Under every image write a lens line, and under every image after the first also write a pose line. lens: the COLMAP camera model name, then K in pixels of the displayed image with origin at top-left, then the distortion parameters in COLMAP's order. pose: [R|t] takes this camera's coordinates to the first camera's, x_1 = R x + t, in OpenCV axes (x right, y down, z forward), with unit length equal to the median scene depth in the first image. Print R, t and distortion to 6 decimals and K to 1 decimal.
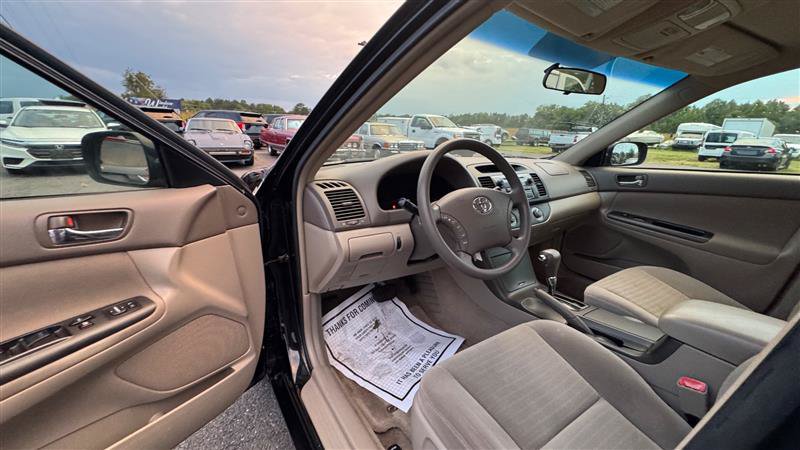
lens RADIAL K [[318.0, 0, 399.0], [0, 318.0, 221.2], [0, 0, 1]] dist [-0.002993, -0.000840]
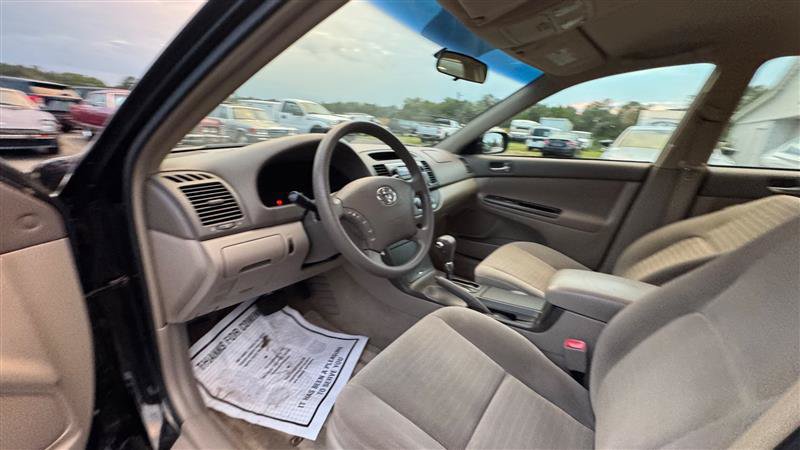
lens RADIAL K [[318.0, 0, 399.0], [0, 318.0, 221.2], [0, 0, 1]] dist [-0.002993, -0.000840]
pose [[0.928071, -0.074561, 0.364863, -0.030458], [0.062400, 0.997035, 0.045026, -0.012816], [-0.367139, -0.019020, 0.929972, 0.111577]]
